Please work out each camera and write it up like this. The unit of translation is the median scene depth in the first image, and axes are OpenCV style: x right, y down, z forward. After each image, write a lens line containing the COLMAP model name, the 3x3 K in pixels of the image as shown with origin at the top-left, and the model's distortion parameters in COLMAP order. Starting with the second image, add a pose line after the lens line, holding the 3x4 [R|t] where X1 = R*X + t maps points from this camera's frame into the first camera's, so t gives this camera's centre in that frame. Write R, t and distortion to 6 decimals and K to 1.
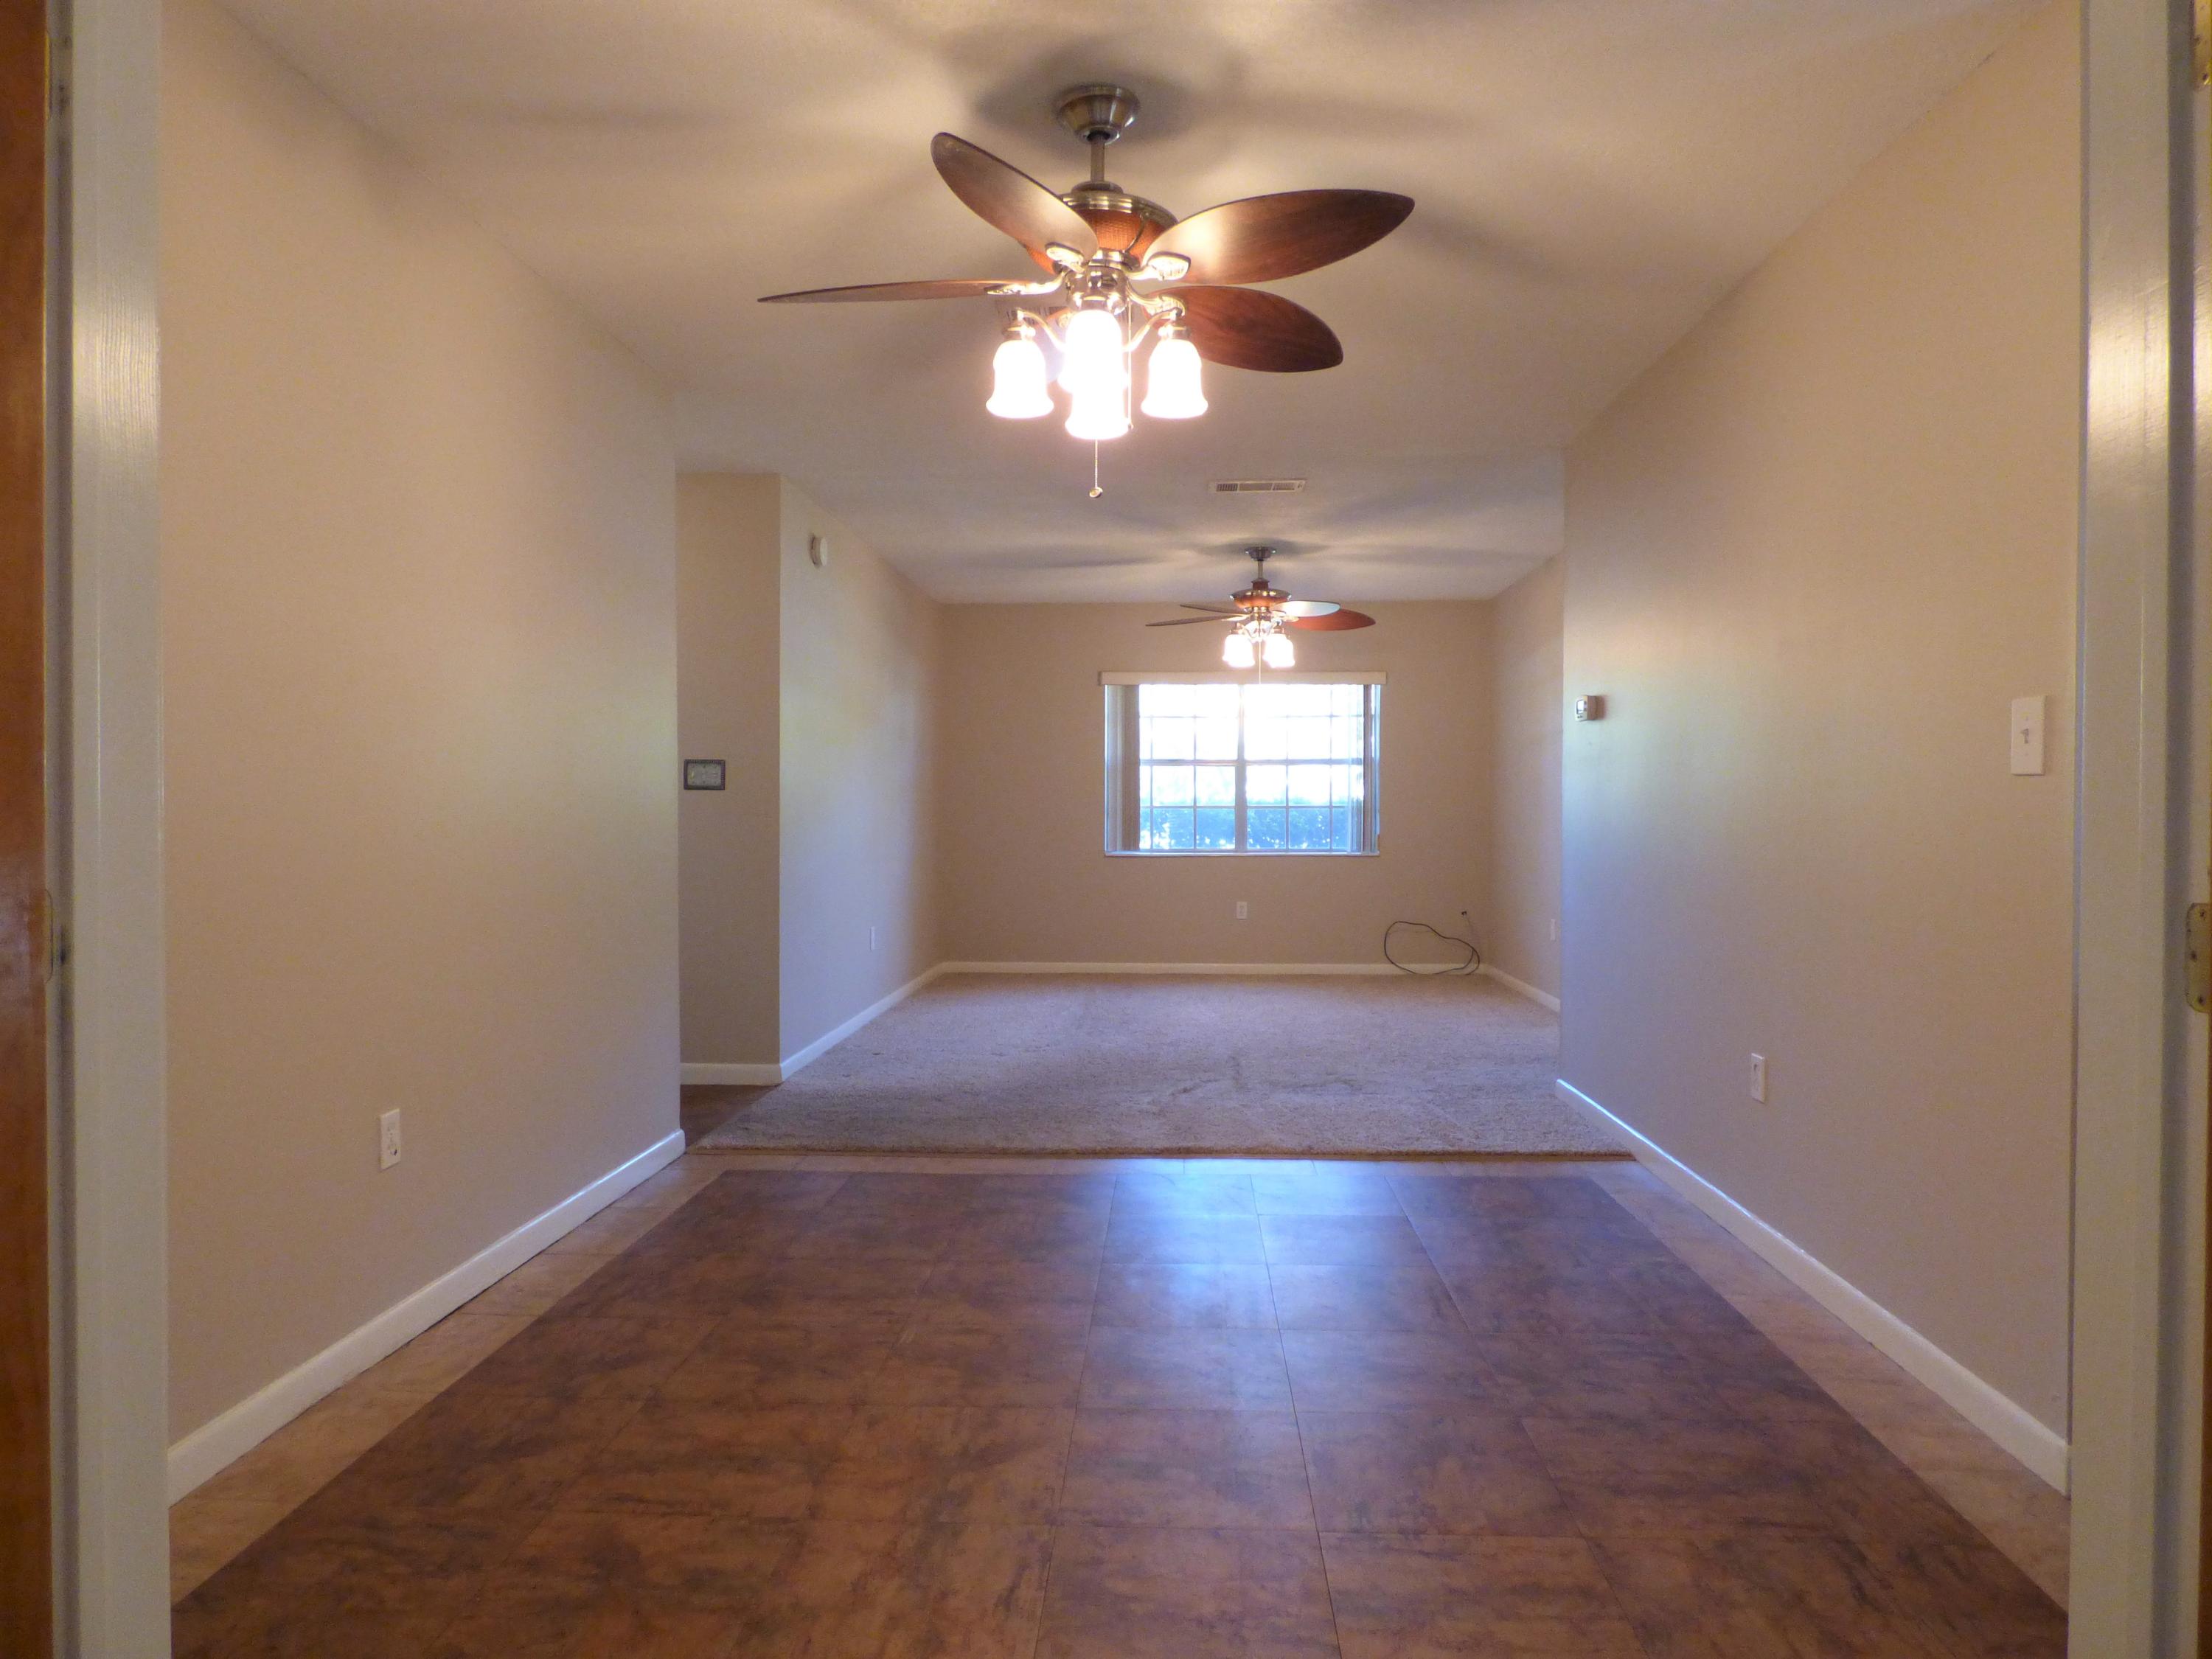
lens RADIAL K [[1368.4, 0, 1112.9], [0, 1368.4, 821.1], [0, 0, 1]] dist [0.002095, 0.000982]
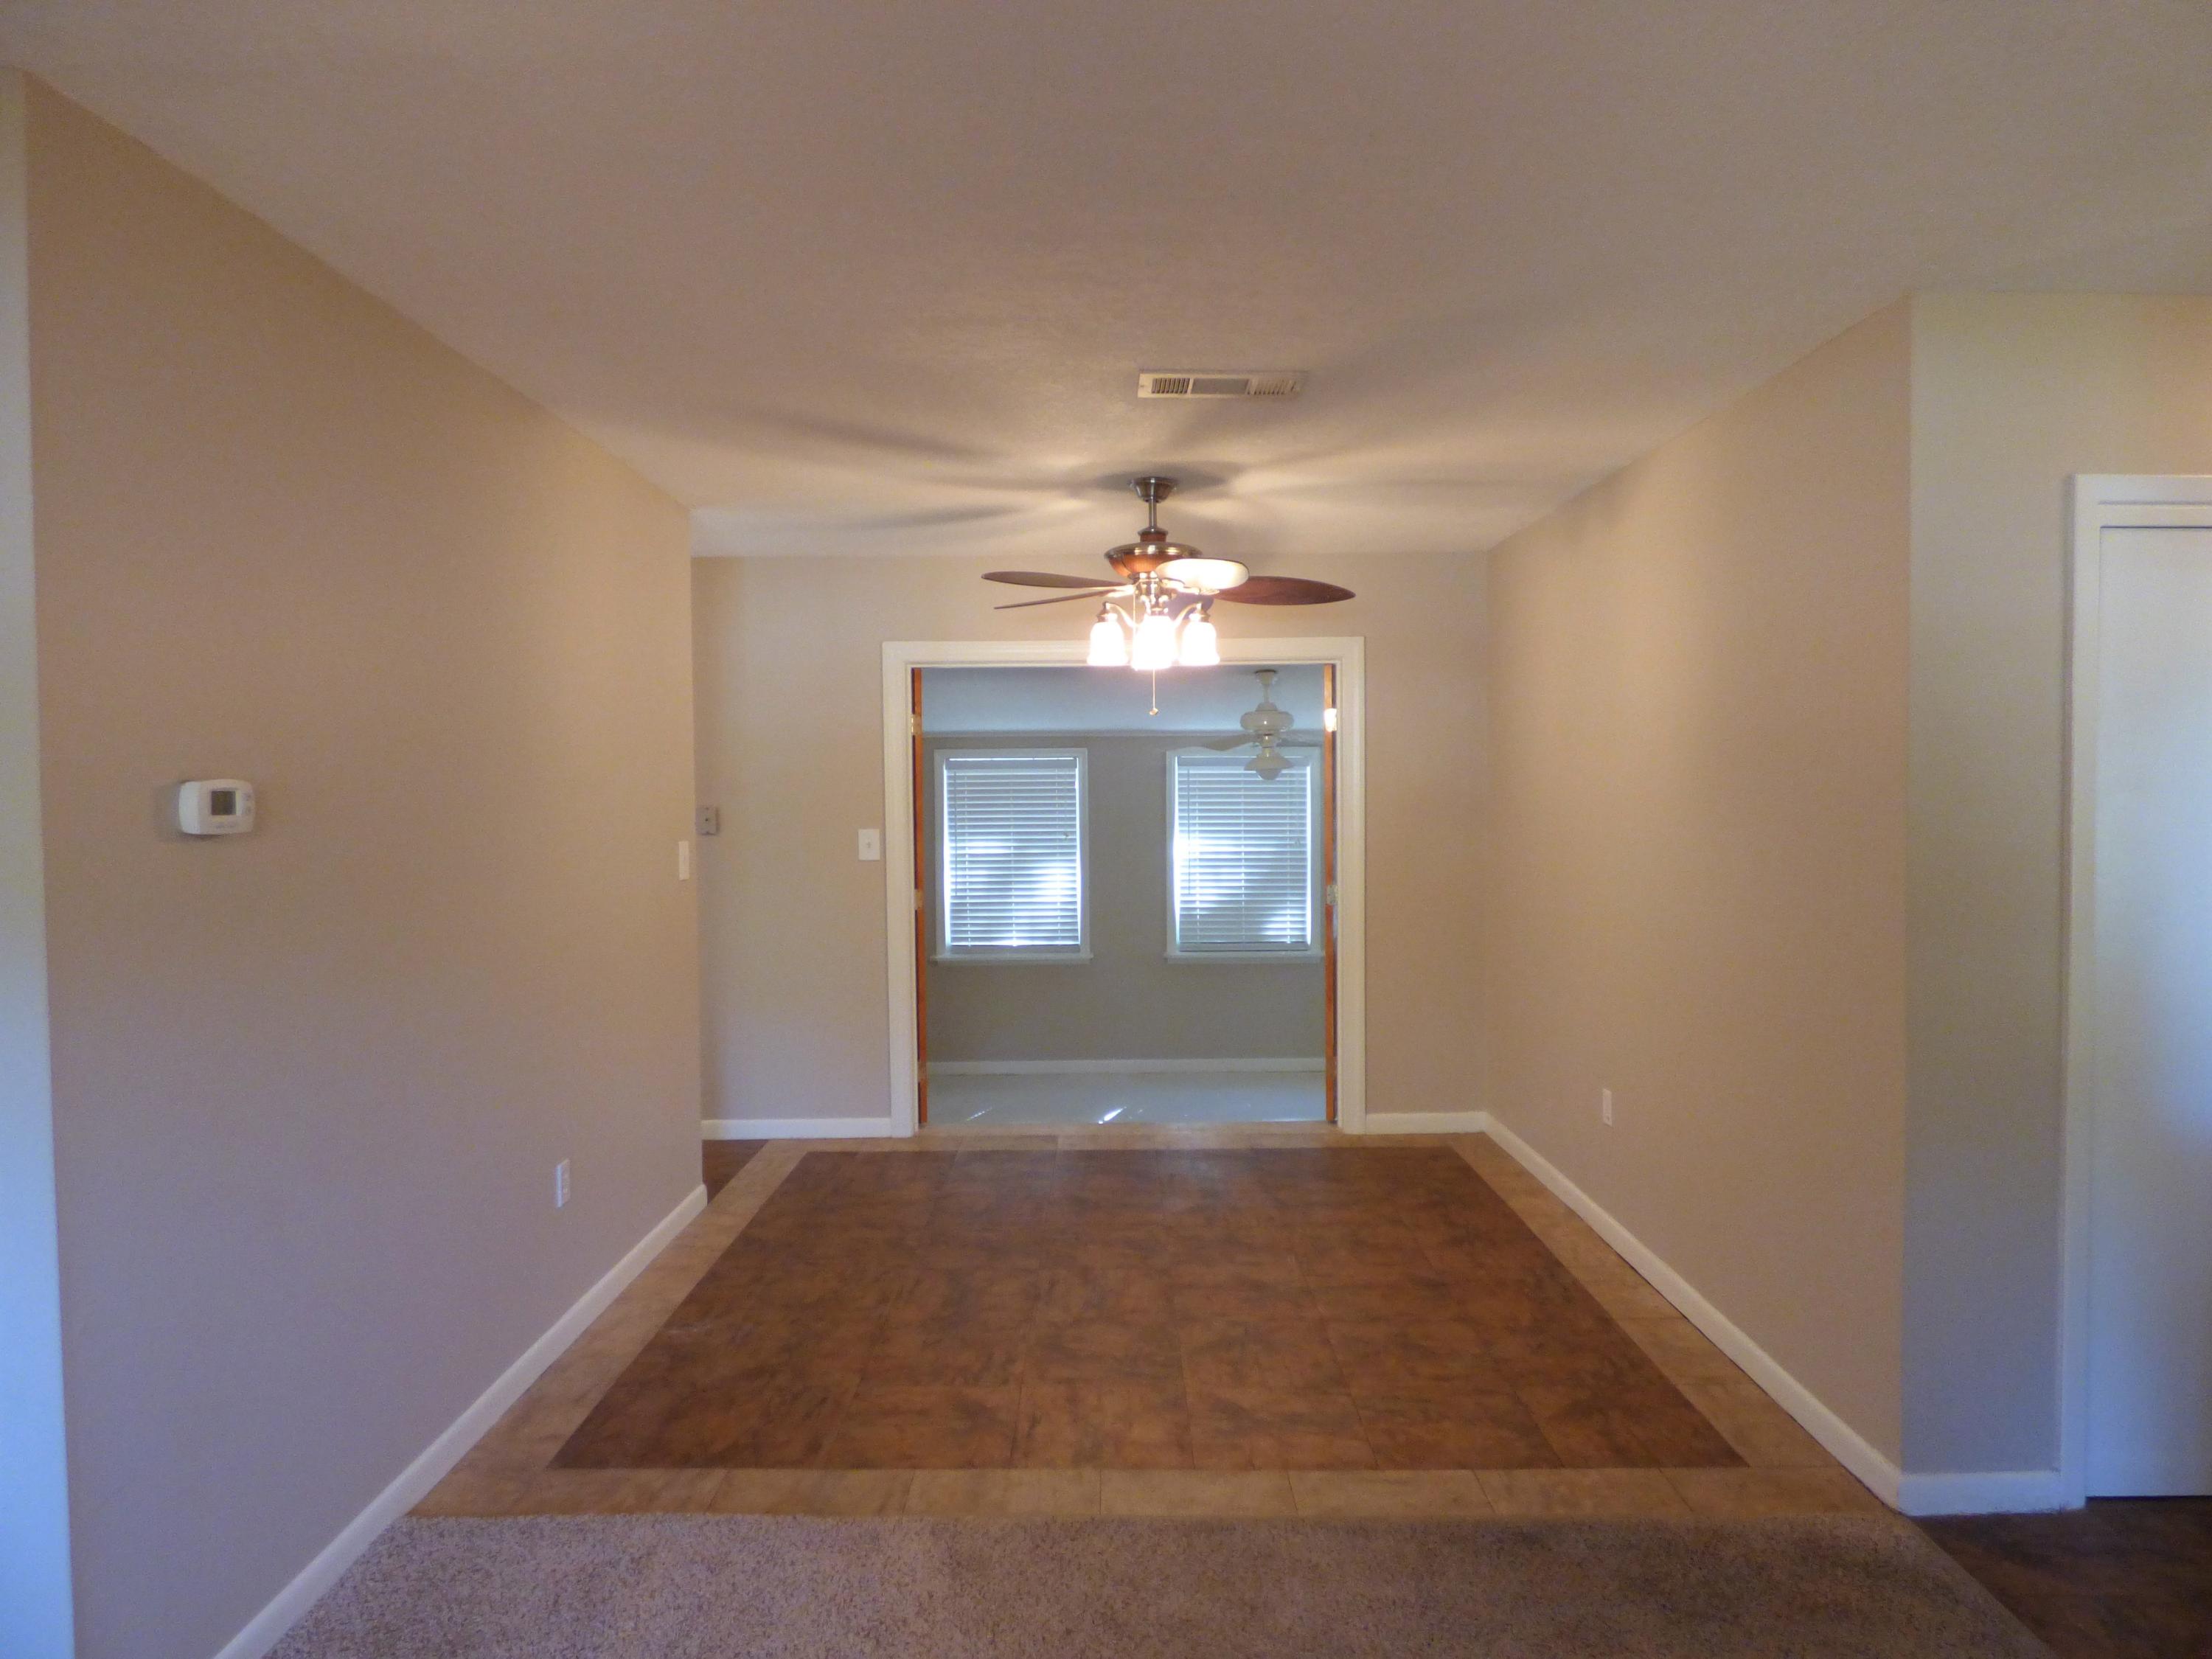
lens RADIAL K [[1368.4, 0, 1106.9], [0, 1368.4, 829.2], [0, 0, 1]] dist [0.002095, 0.000982]
pose [[-0.998897, 0.008868, -0.046119, 0.105510], [0.006839, 0.999009, 0.043970, -0.144026], [0.046463, 0.043607, -0.997968, 2.275910]]
